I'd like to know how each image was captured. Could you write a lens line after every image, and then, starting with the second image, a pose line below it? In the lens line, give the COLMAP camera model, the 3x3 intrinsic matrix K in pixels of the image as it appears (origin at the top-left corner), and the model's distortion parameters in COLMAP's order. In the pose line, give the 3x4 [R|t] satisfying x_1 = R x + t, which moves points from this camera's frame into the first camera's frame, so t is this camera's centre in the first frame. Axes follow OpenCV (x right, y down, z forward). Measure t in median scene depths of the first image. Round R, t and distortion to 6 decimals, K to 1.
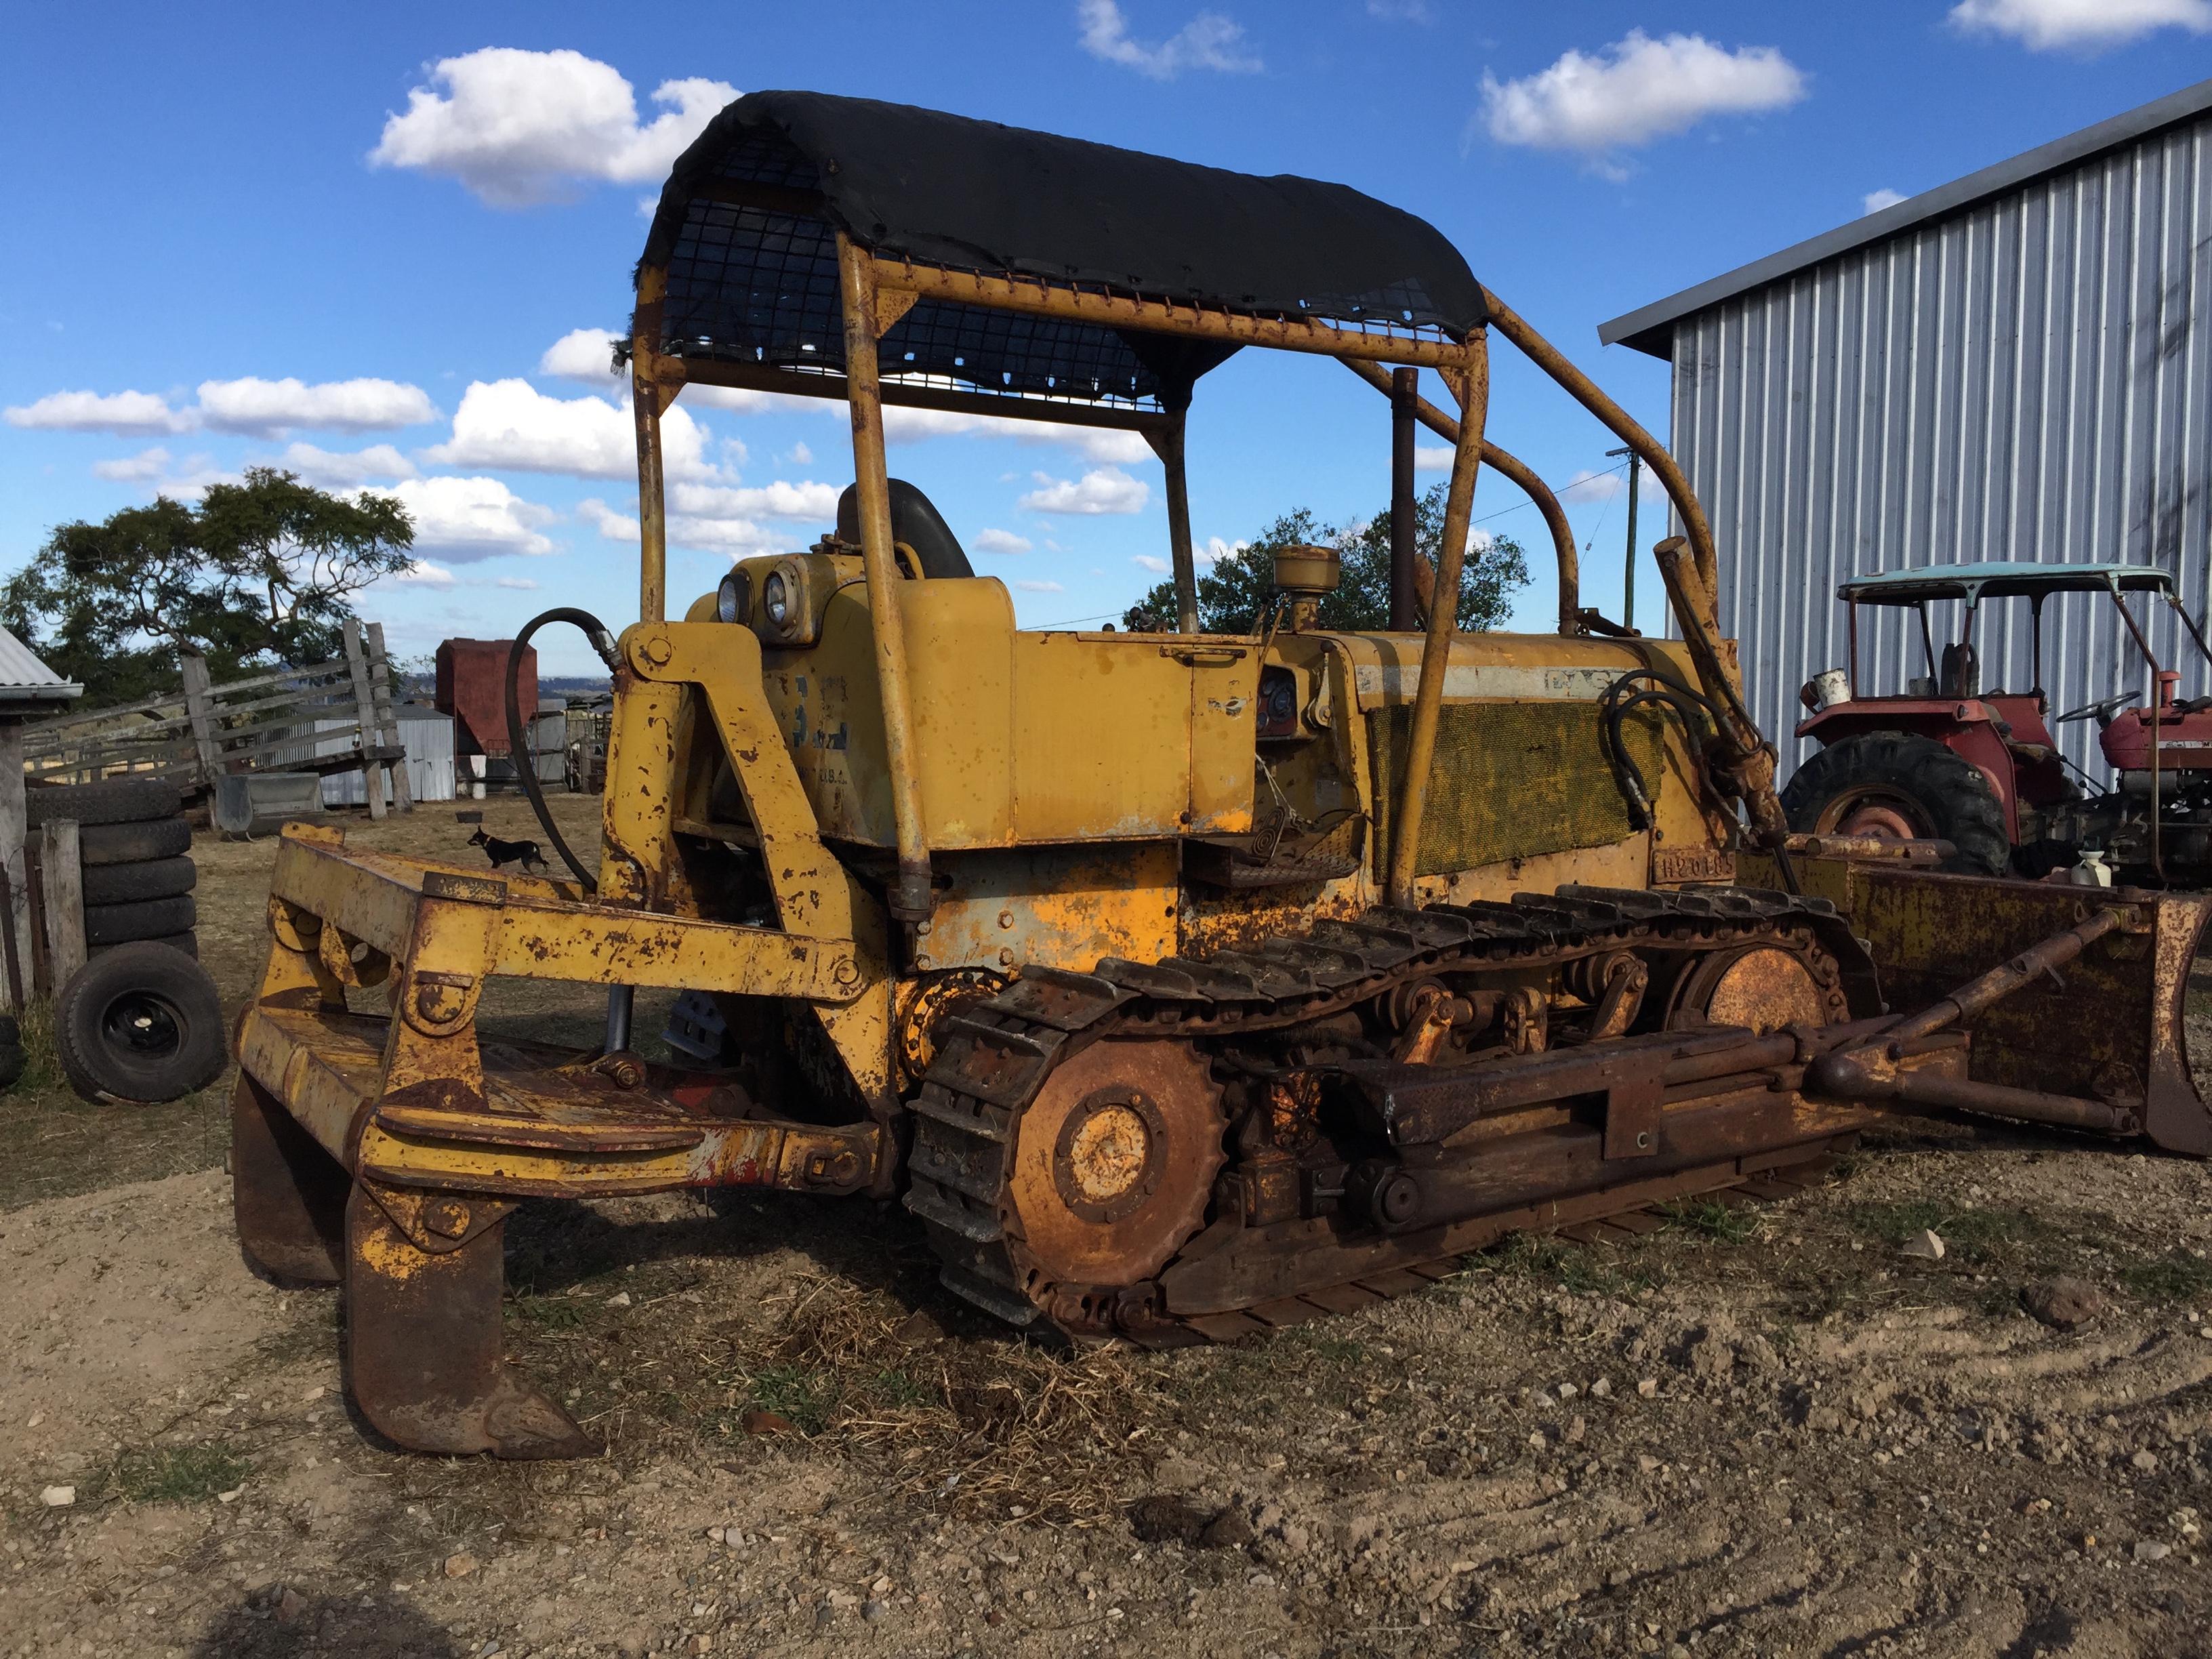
lens RADIAL K [[1892.4, 0, 1115.3], [0, 1892.4, 833.3], [0, 0, 1]] dist [0.071819, -0.080094]
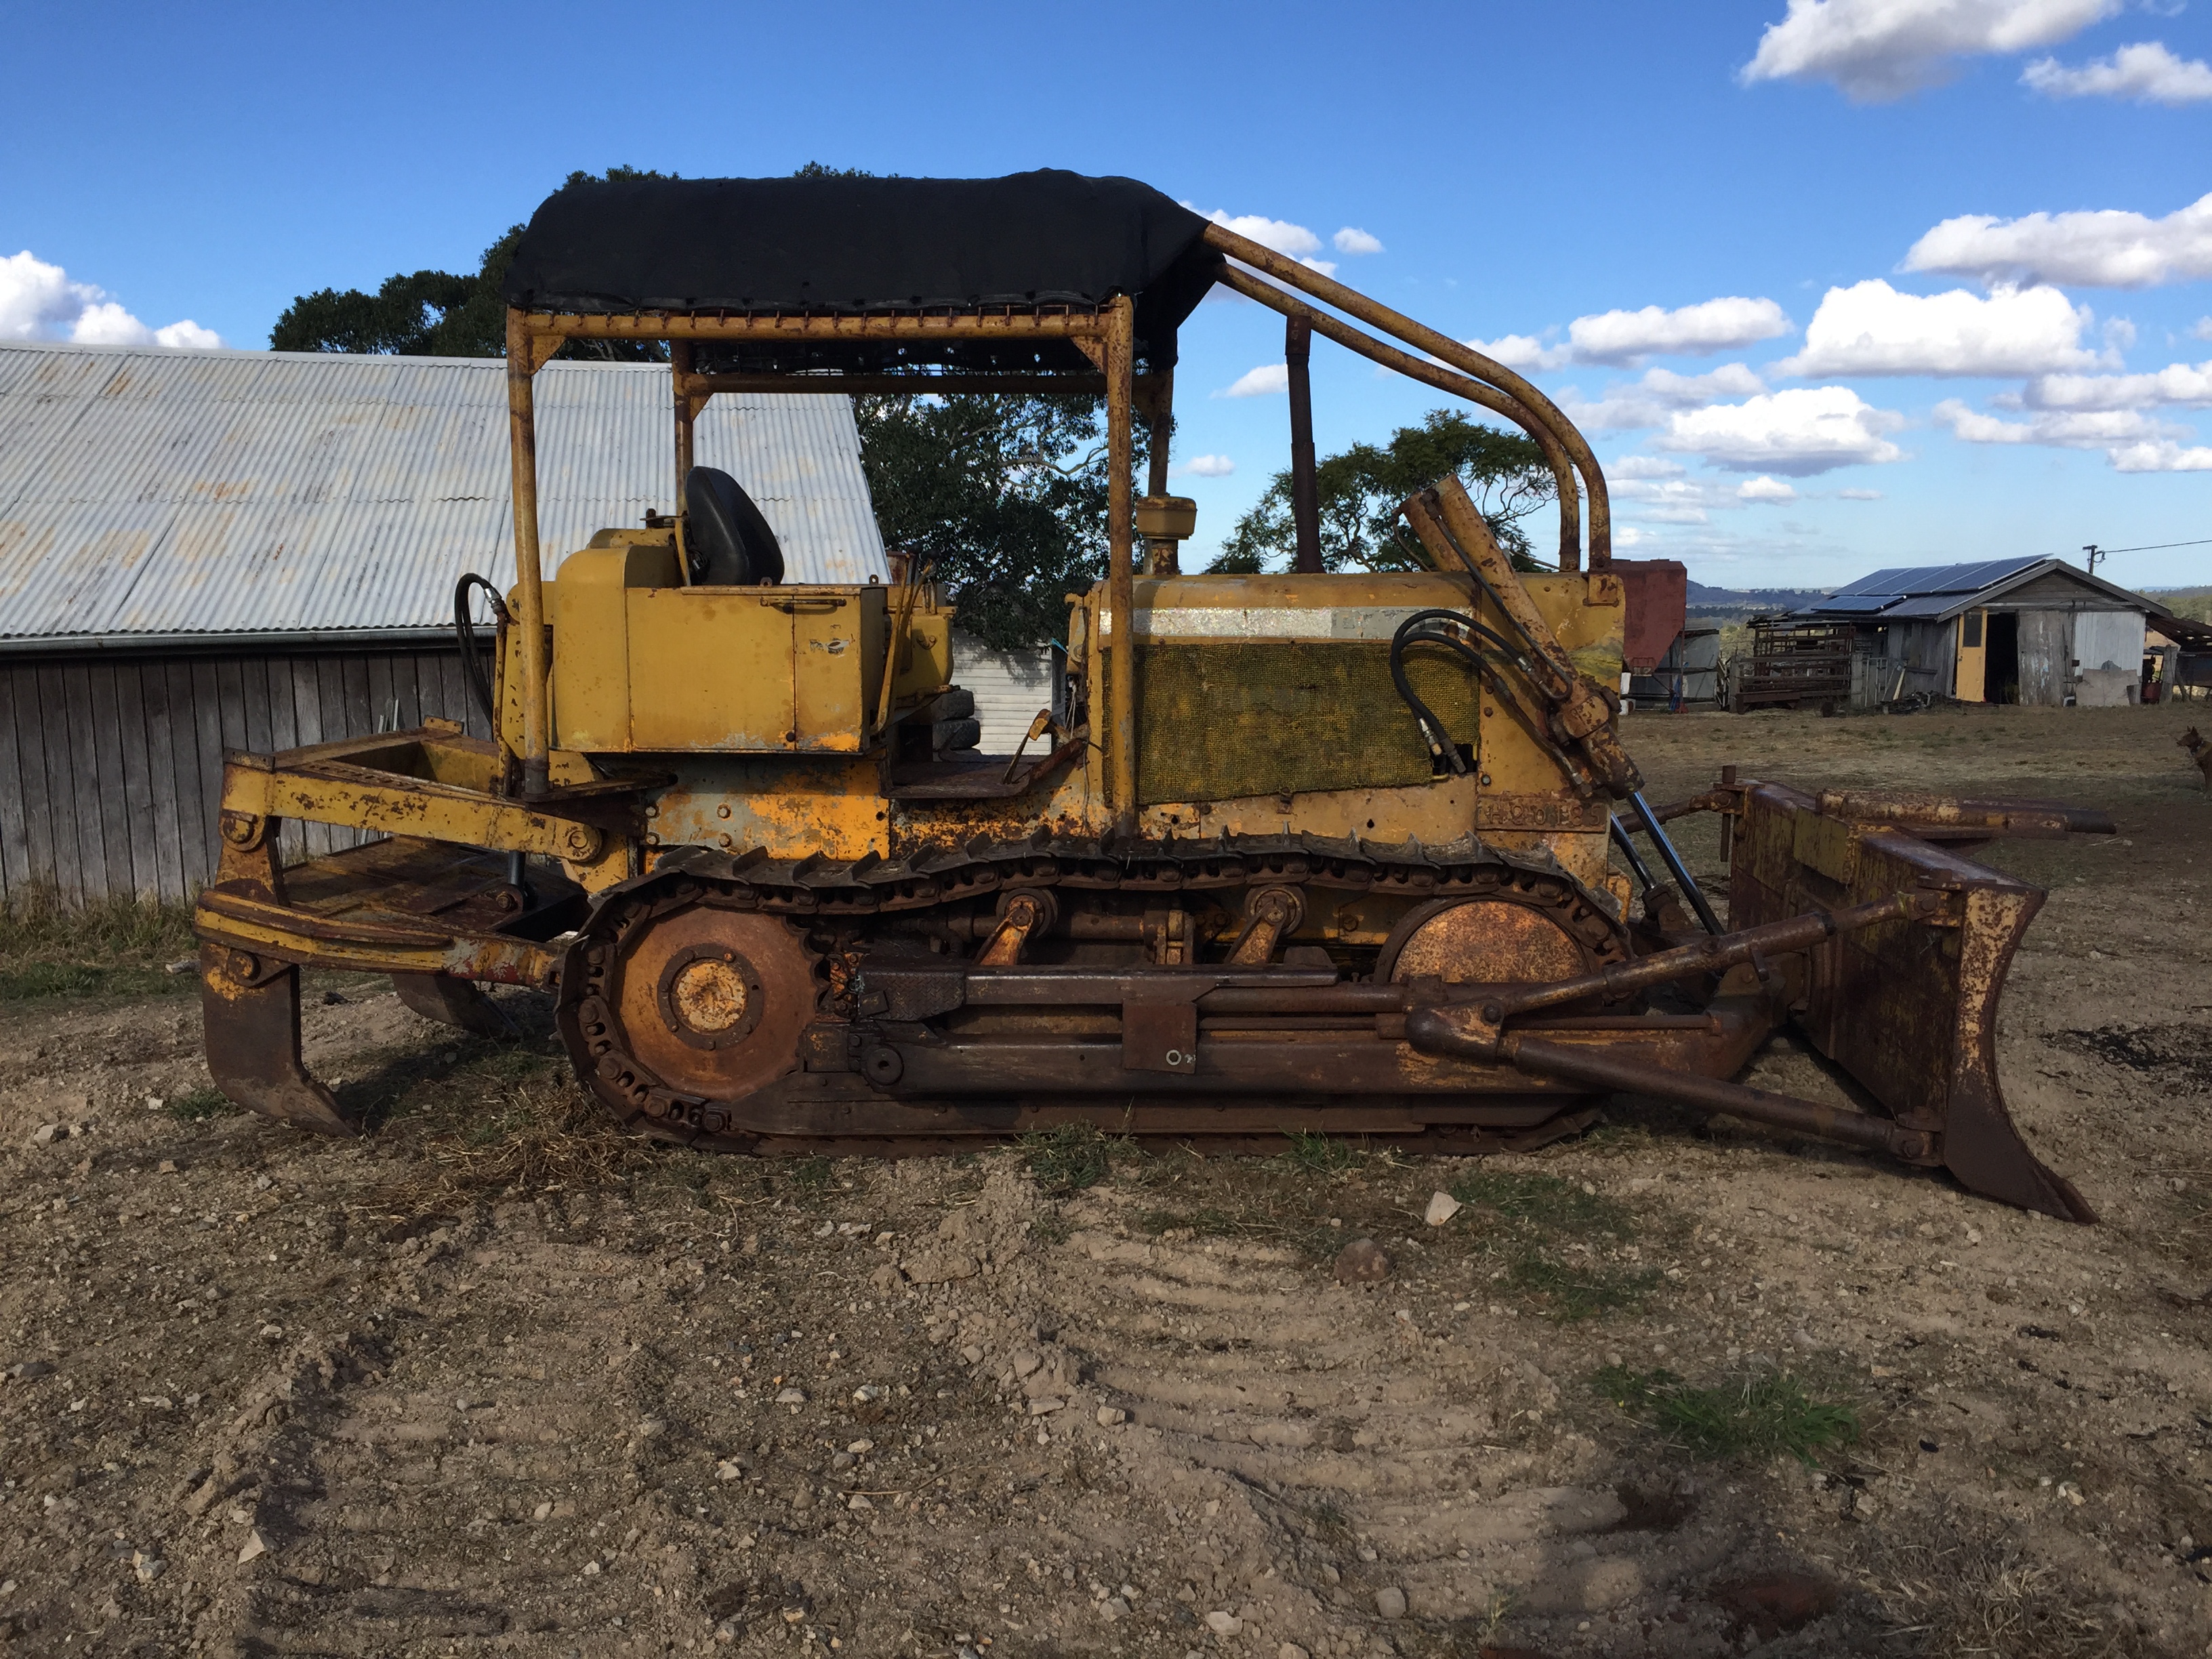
lens RADIAL K [[1892.4, 0, 1117.2], [0, 1892.4, 827.7], [0, 0, 1]] dist [0.071819, -0.080094]
pose [[0.782562, 0.068036, -0.618844, 0.834869], [-0.042589, 0.997532, 0.055813, -0.023308], [0.621114, -0.017321, 0.783529, 0.141008]]
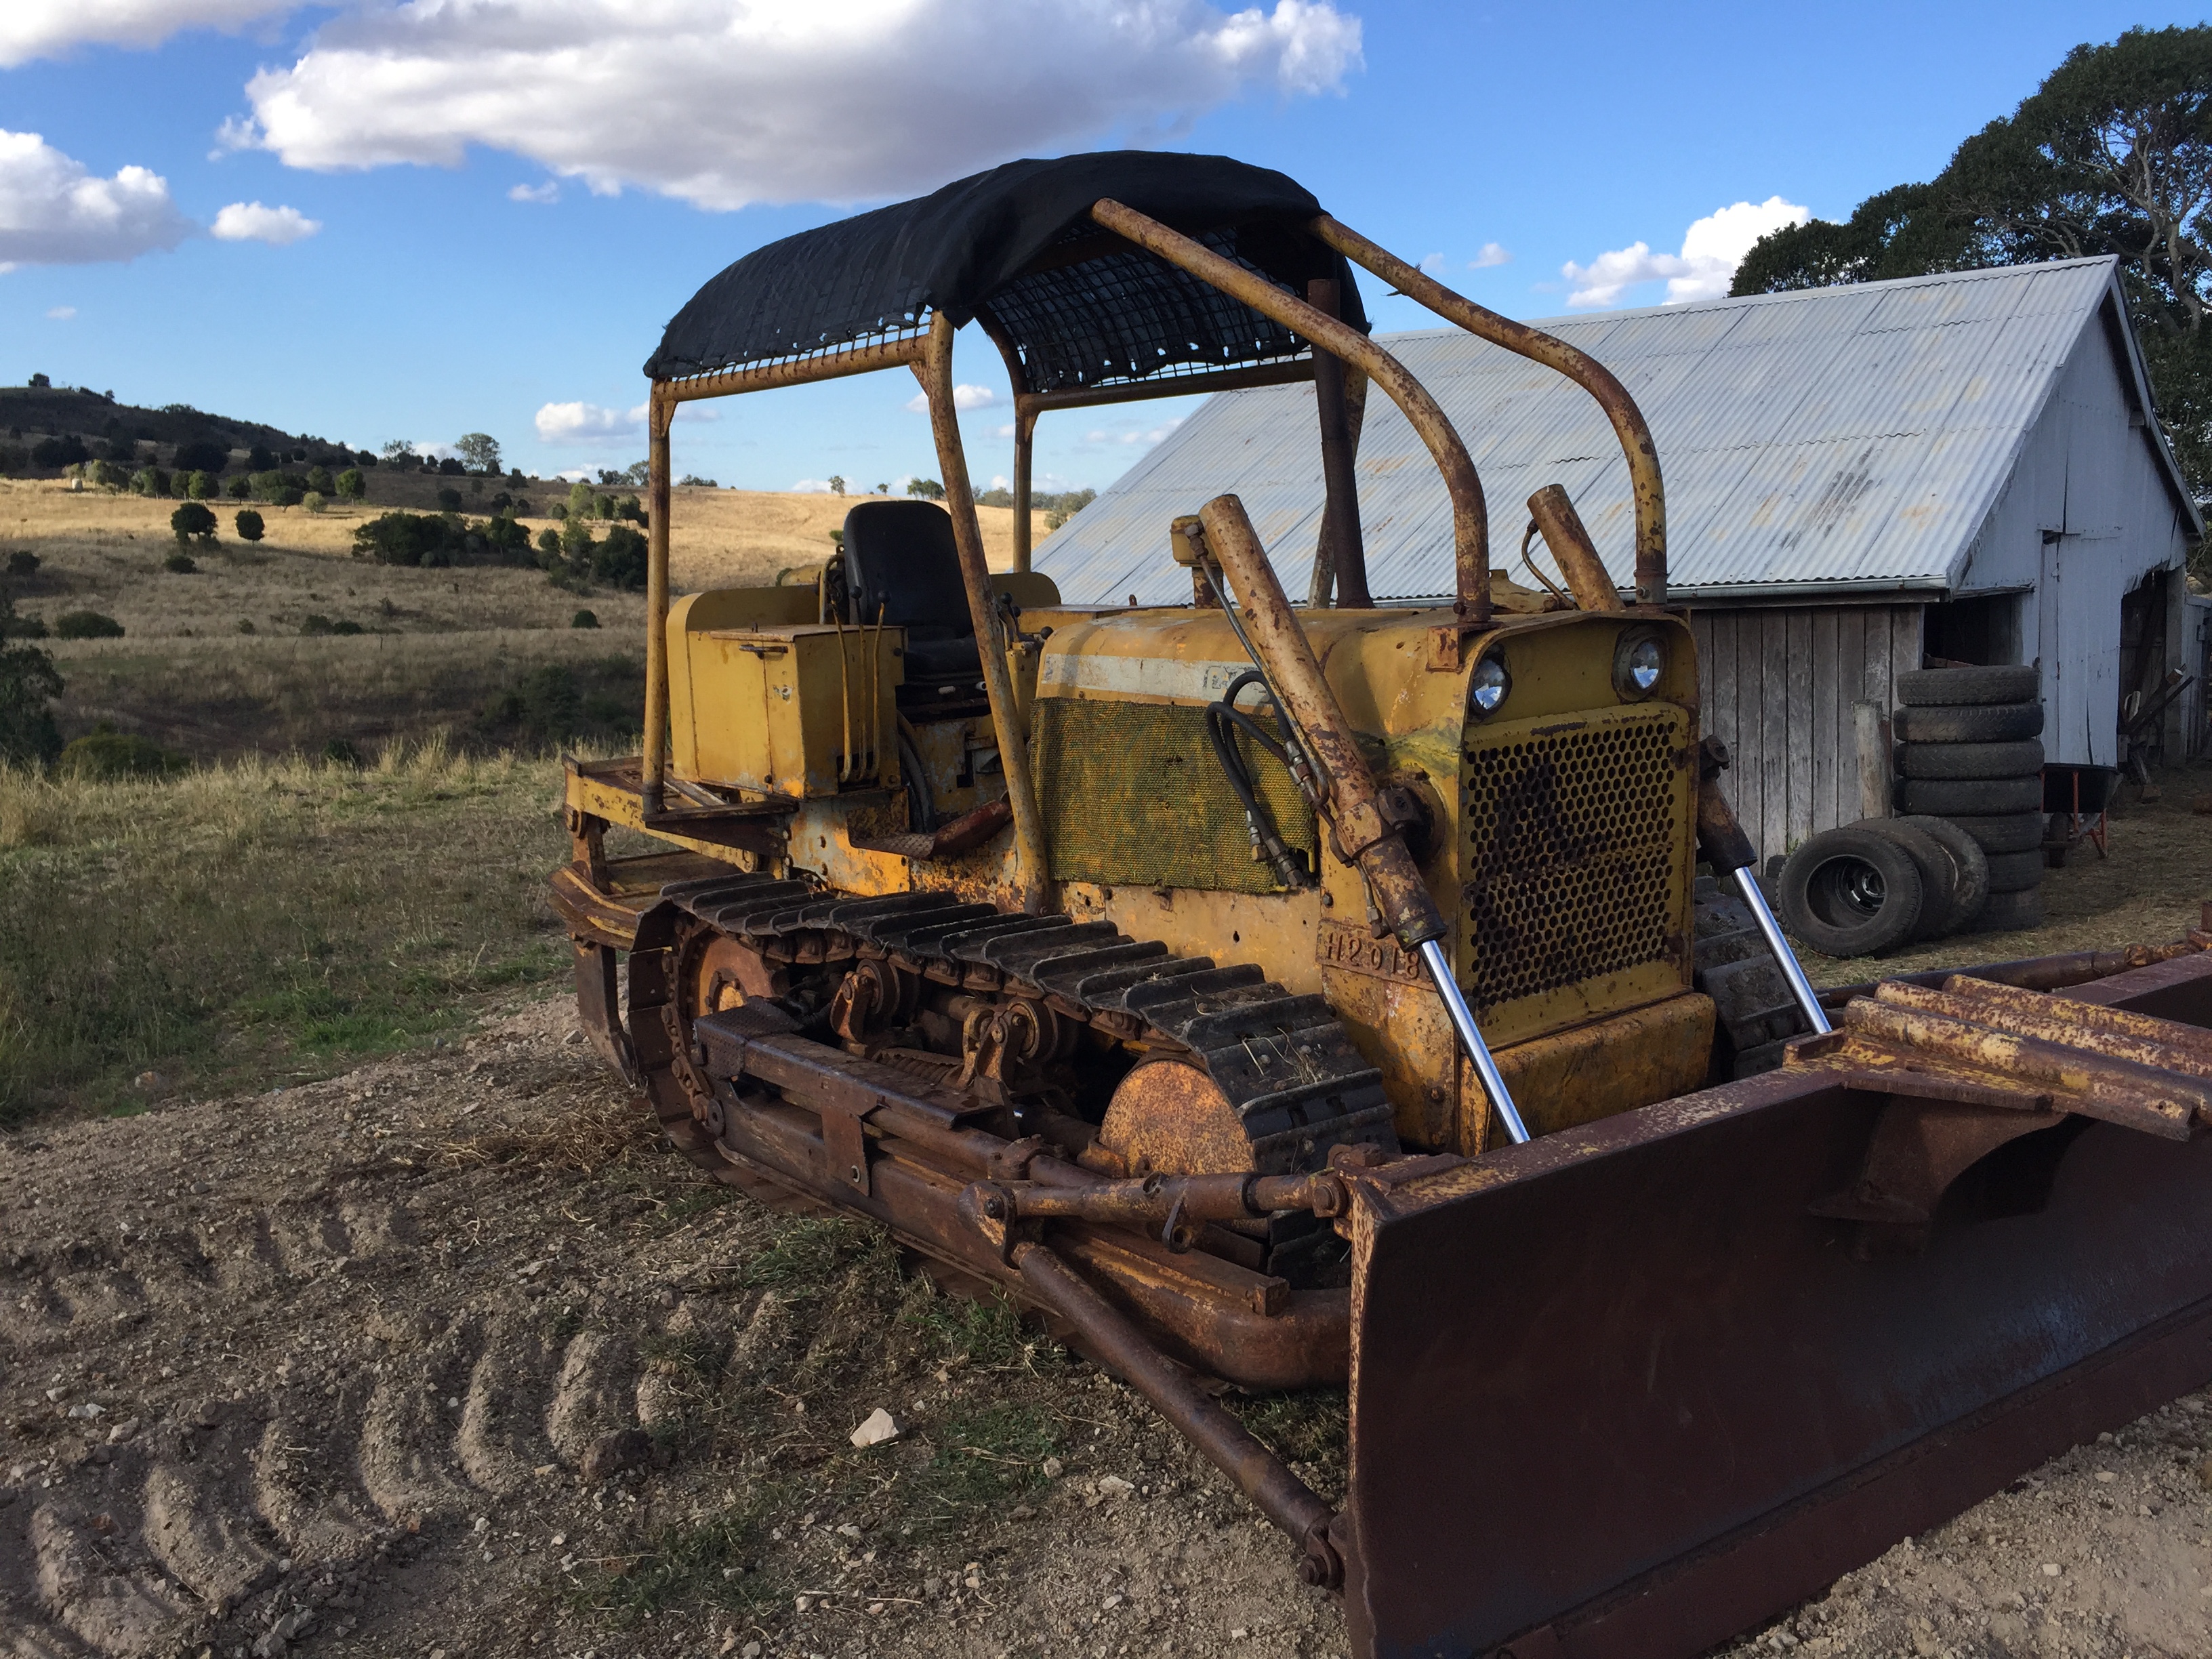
lens RADIAL K [[1892.4, 0, 1107.2], [0, 1892.4, 825.4], [0, 0, 1]] dist [0.071819, -0.080094]
pose [[0.062491, 0.137824, -0.988483, 1.115901], [-0.045904, 0.989768, 0.135101, -0.135773], [0.996989, 0.036932, 0.068178, 0.978804]]
